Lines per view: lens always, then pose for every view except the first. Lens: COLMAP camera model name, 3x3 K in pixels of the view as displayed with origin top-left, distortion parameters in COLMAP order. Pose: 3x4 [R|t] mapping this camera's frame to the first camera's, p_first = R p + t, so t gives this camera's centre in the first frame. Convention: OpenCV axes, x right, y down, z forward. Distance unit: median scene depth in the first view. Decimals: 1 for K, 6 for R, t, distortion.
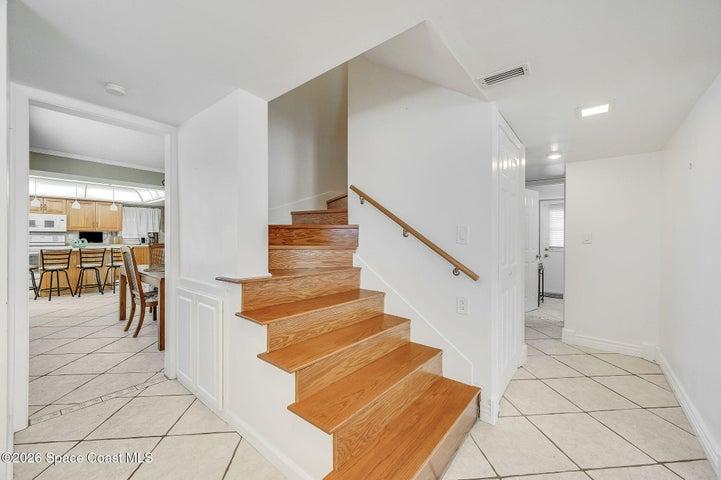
lens RADIAL K [[282.6, 0, 361.9], [0, 282.6, 237.9], [0, 0, 1]] dist [-0.006470, 0.000196]
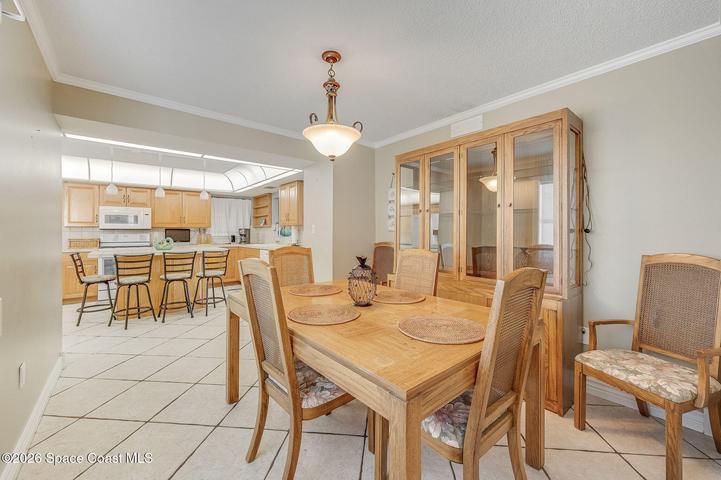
lens RADIAL K [[288.2, 0, 362.4], [0, 288.2, 234.6], [0, 0, 1]] dist [-0.000278, 0.000046]
pose [[0.980604, -0.003955, -0.195961, -0.358013], [0.004335, 0.999989, 0.001513, -0.004705], [0.195953, -0.002333, 0.980610, 0.371293]]
